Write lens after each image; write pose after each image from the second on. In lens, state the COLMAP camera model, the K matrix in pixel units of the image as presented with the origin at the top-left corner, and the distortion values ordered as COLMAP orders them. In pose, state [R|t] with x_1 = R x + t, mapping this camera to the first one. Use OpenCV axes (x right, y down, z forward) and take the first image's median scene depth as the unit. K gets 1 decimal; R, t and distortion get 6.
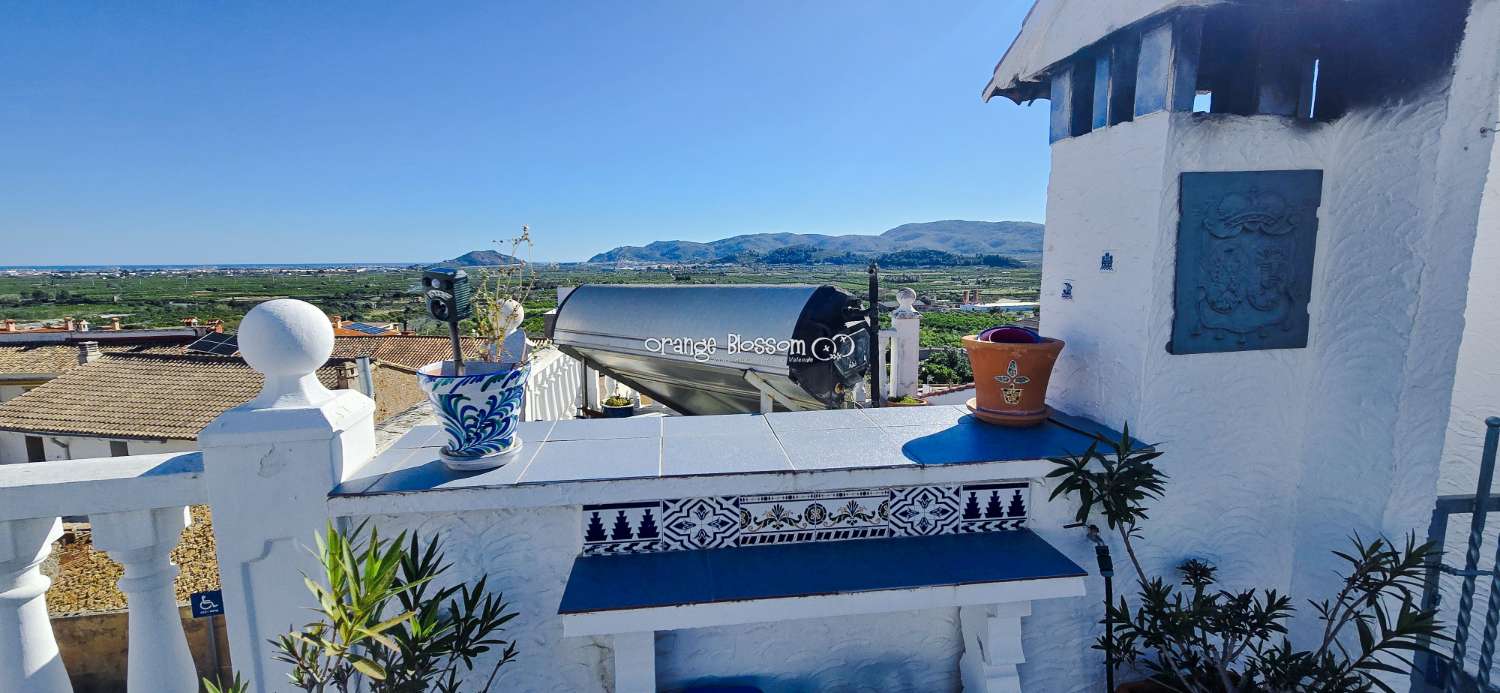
lens RADIAL K [[612.5, 0, 750.0], [0, 612.5, 346.5], [0, 0, 1]] dist [0.000259, -0.000124]
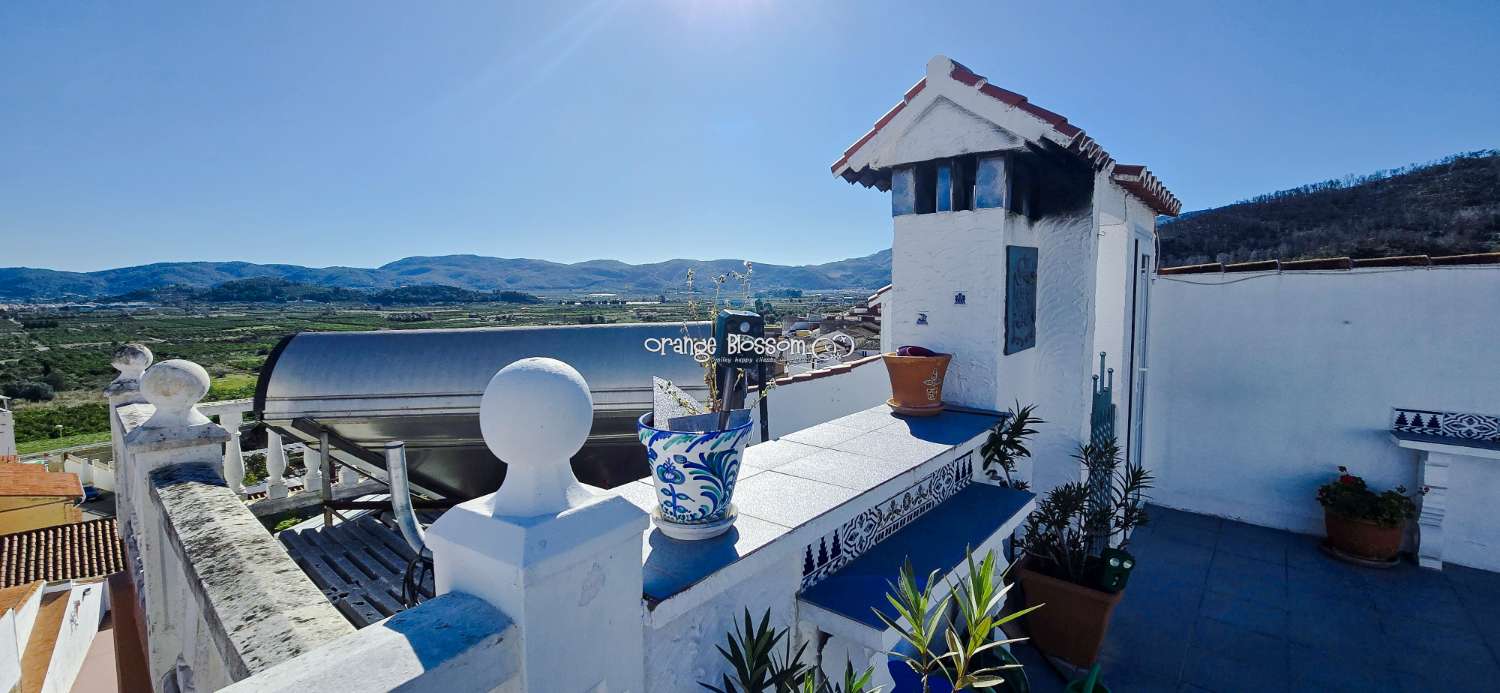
lens RADIAL K [[605.3, 0, 750.0], [0, 605.3, 346.5], [0, 0, 1]] dist [-0.000462, -0.000013]
pose [[0.739378, -0.058657, 0.670730, -0.958035], [0.098234, 0.994936, -0.021279, -0.046686], [-0.666086, 0.081622, 0.741396, 0.278955]]
